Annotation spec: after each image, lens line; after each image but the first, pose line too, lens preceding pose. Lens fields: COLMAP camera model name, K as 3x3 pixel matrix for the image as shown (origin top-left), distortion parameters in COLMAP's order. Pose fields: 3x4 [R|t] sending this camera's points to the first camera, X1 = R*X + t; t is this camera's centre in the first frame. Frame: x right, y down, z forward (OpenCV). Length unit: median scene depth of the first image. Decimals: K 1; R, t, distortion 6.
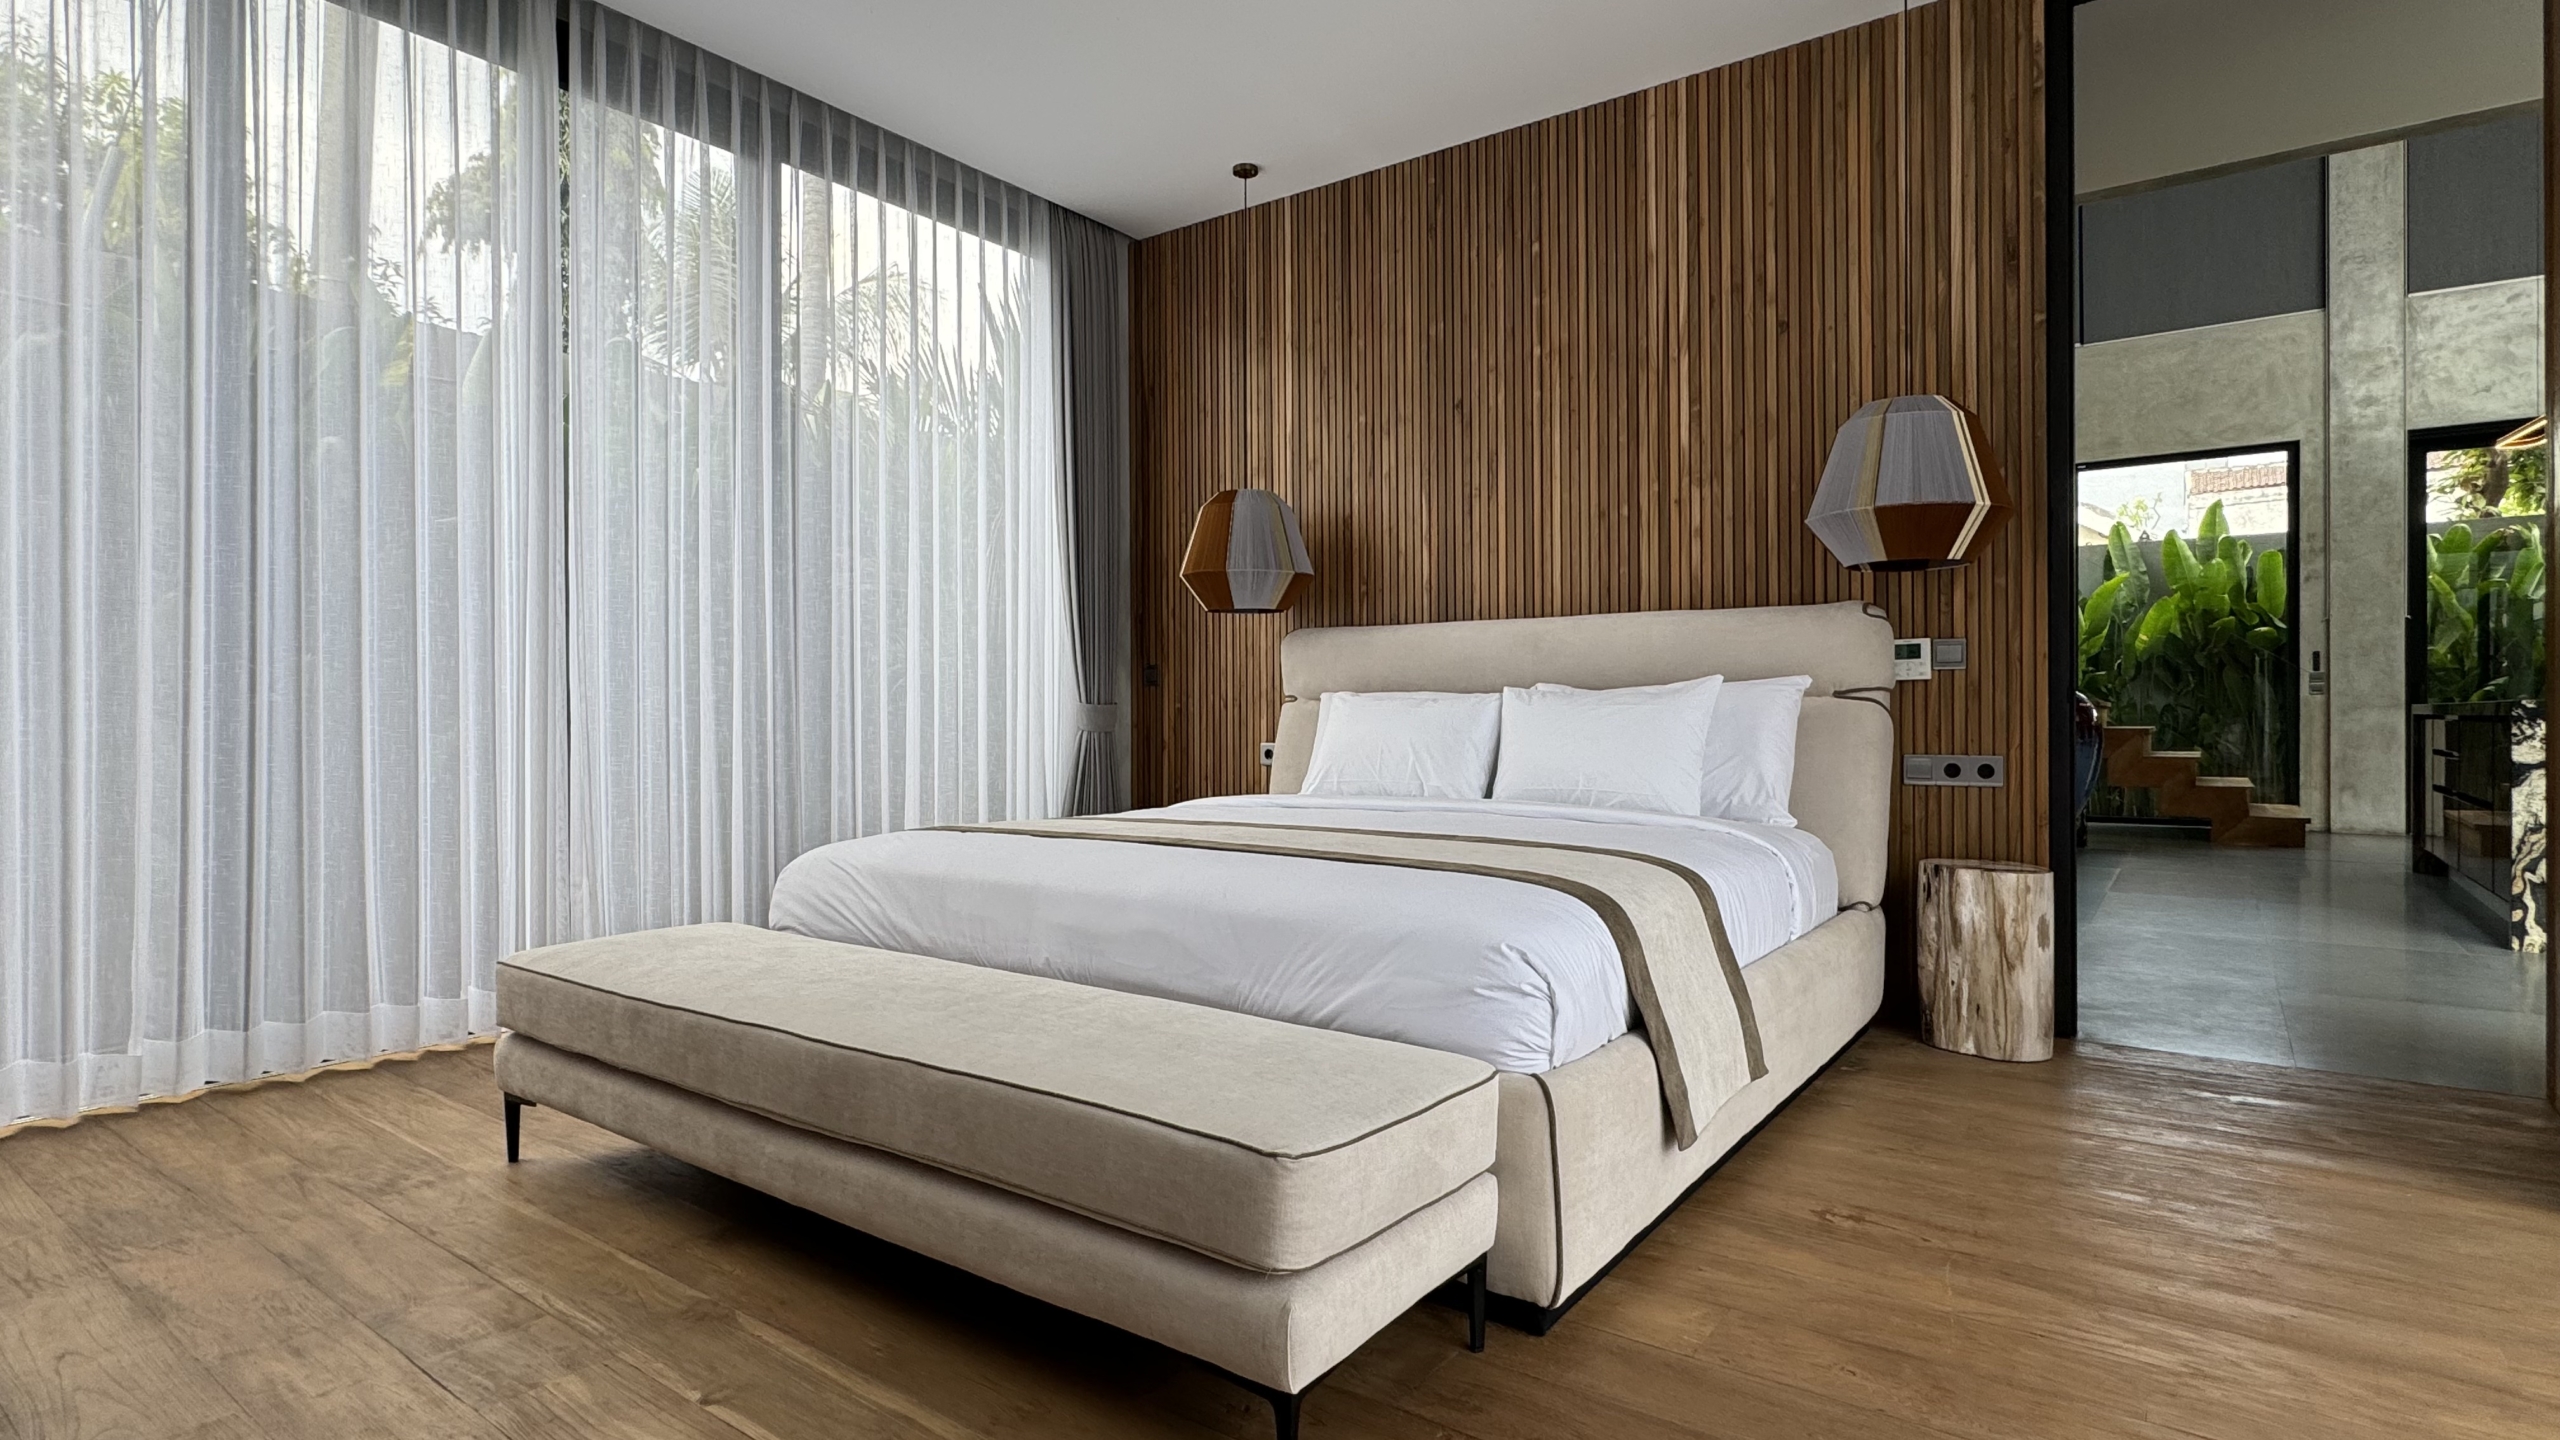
lens RADIAL K [[1263.1, 0, 1277.5], [0, 1263.1, 722.2], [0, 0, 1]] dist [-0.001092, -0.001035]
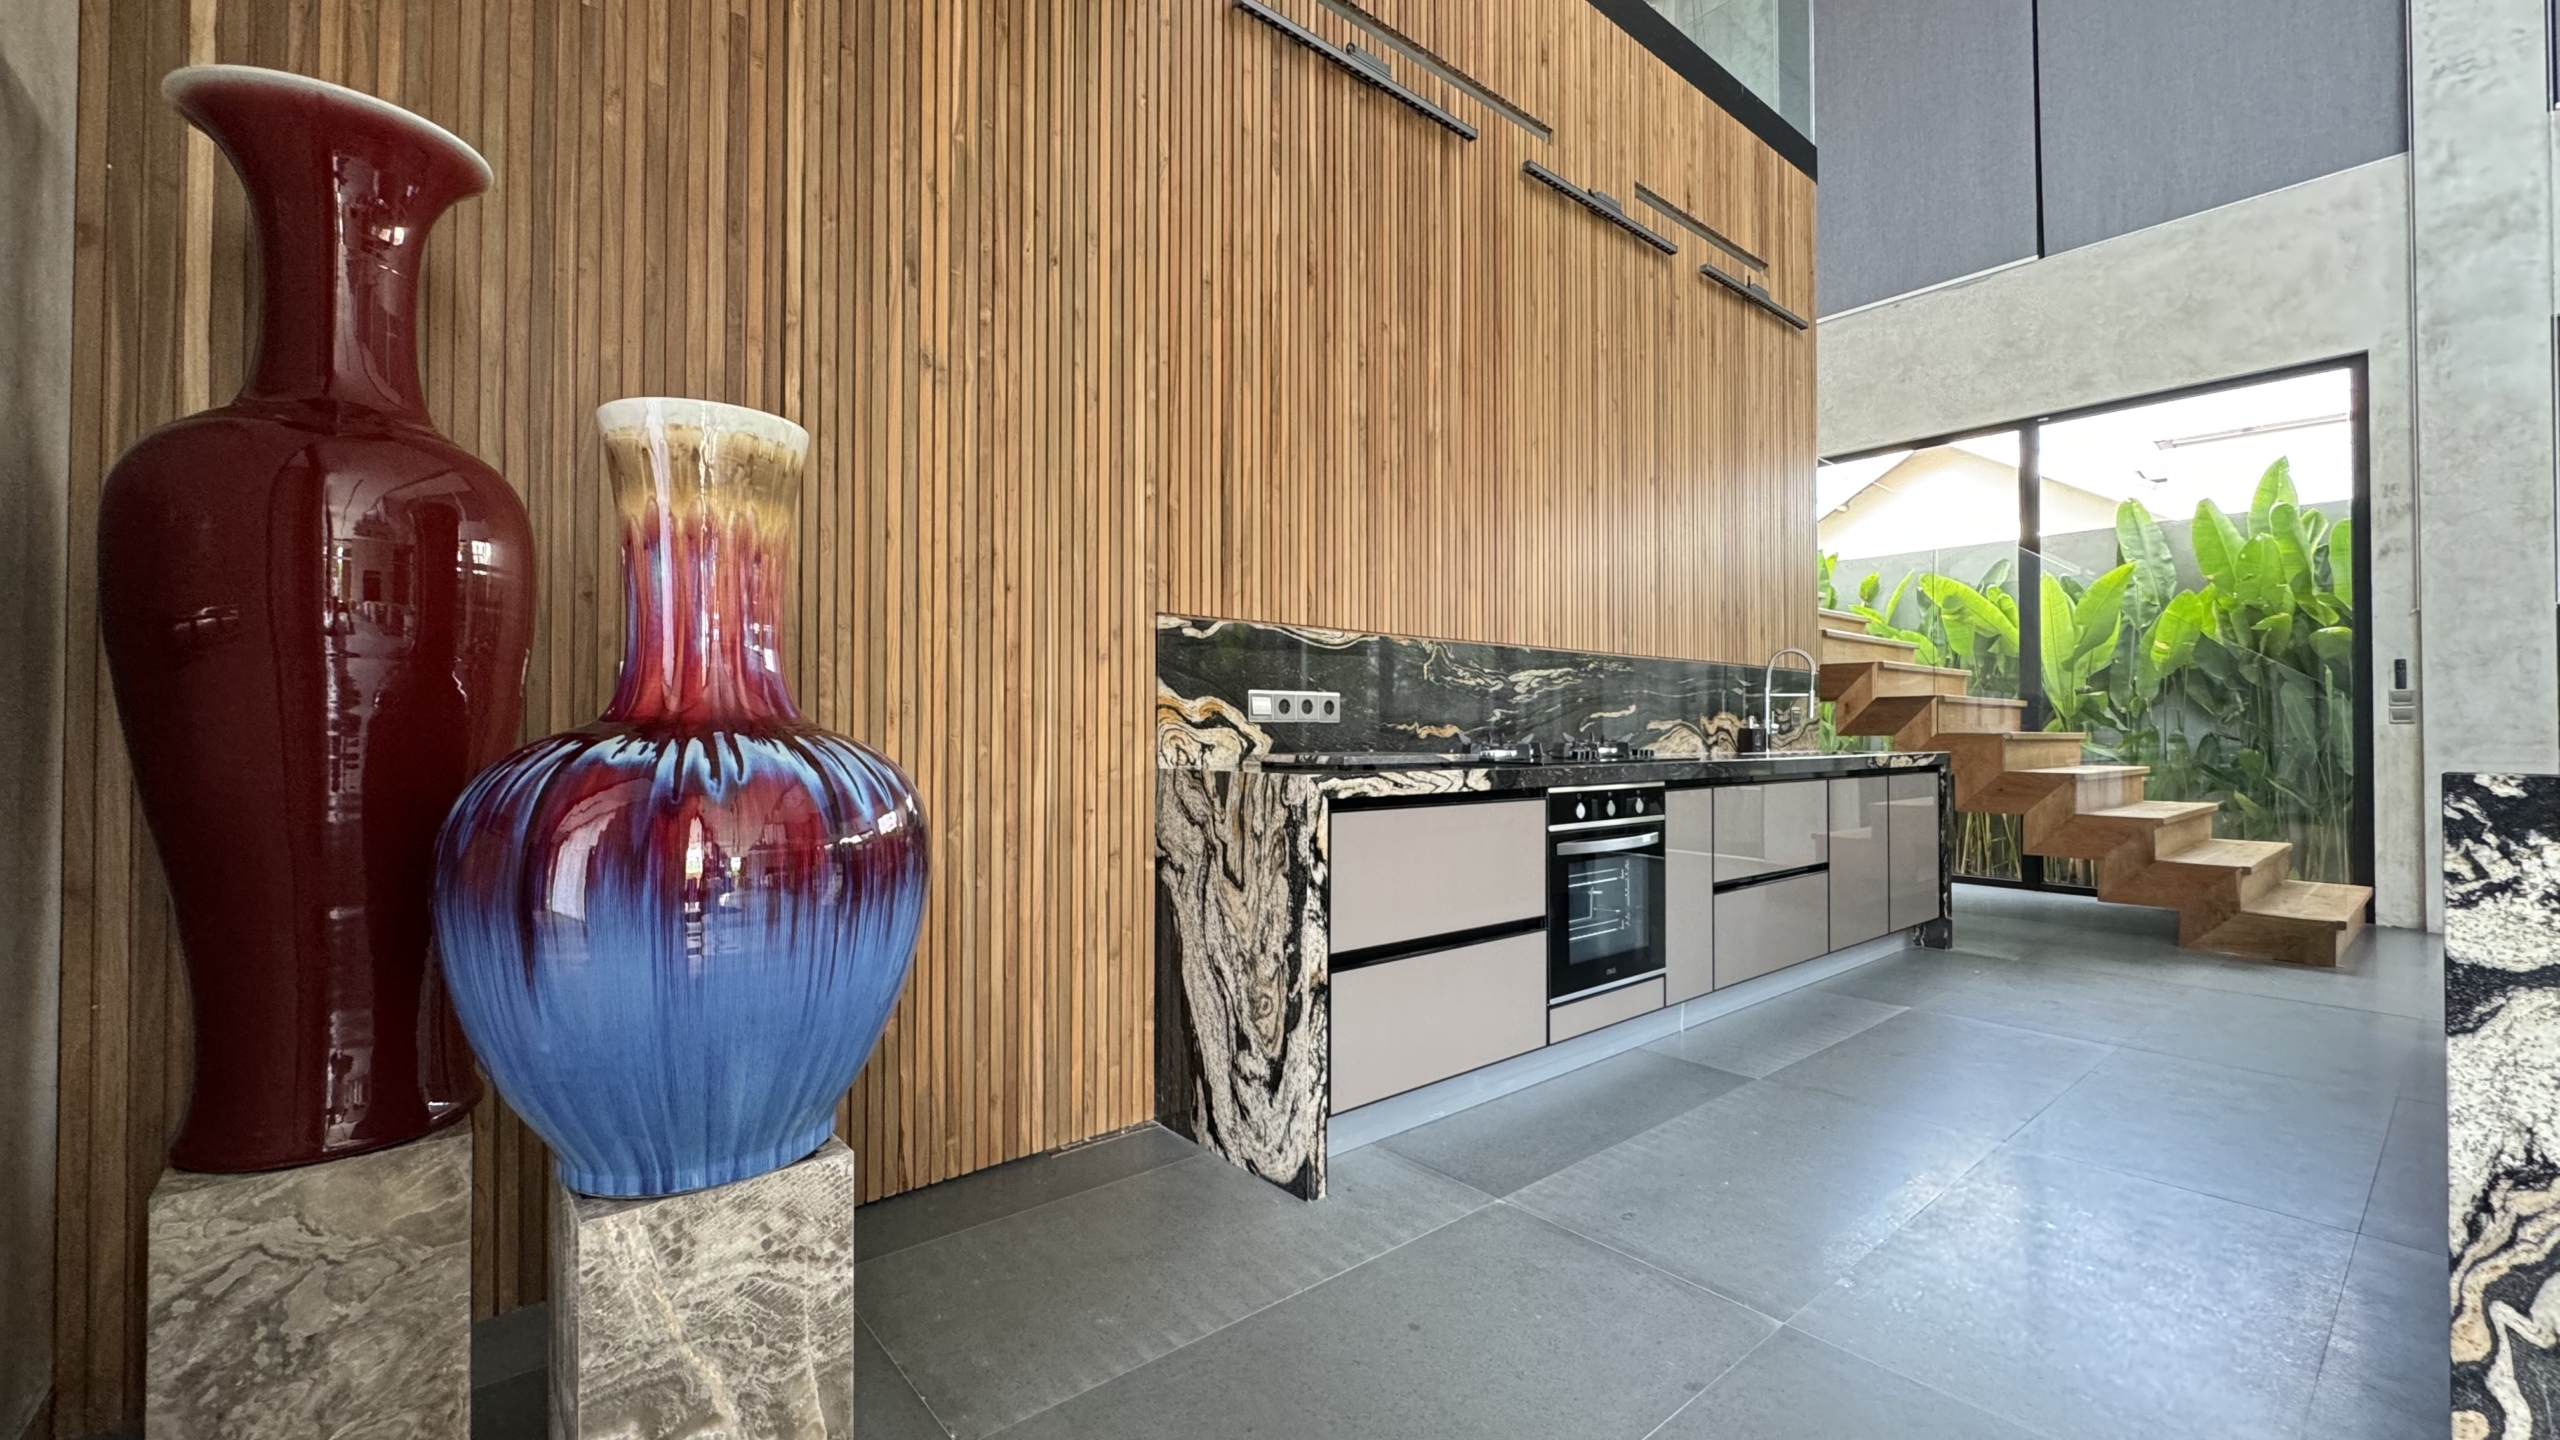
lens RADIAL K [[1029.2, 0, 1284.6], [0, 1029.2, 716.8], [0, 0, 1]] dist [-0.001421, -0.000135]
pose [[0.972903, 0.001227, -0.231212, 0.372753], [-0.005541, 0.999822, -0.018011, -0.012756], [0.231148, 0.018804, 0.972737, 0.332855]]
